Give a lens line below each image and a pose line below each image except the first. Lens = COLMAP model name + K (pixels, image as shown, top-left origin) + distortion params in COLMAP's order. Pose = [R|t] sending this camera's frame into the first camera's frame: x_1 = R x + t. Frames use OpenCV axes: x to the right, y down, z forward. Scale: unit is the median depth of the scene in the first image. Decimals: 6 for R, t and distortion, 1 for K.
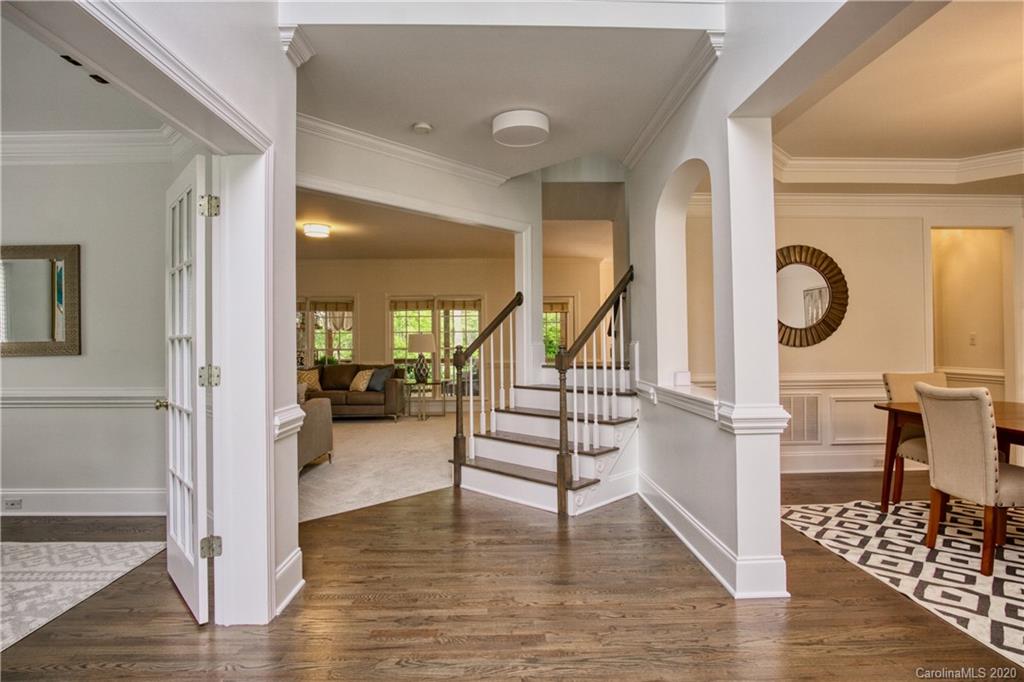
lens RADIAL K [[546.4, 0, 514.0], [0, 546.4, 336.8], [0, 0, 1]] dist [-0.032222, 0.007126]
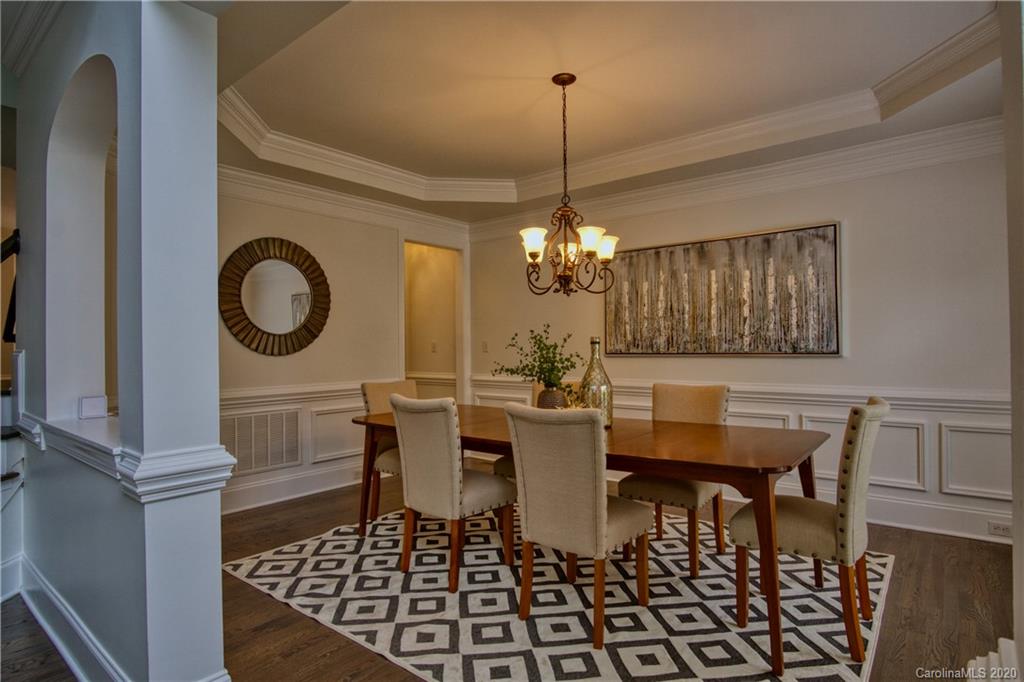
lens RADIAL K [[546.4, 0, 514.0], [0, 546.4, 336.8], [0, 0, 1]] dist [-0.032222, 0.007126]
pose [[0.649809, 0.013400, 0.759980, 0.160400], [-0.003226, 0.999884, -0.014871, 0.000338], [-0.760091, 0.007212, 0.649777, 0.214628]]
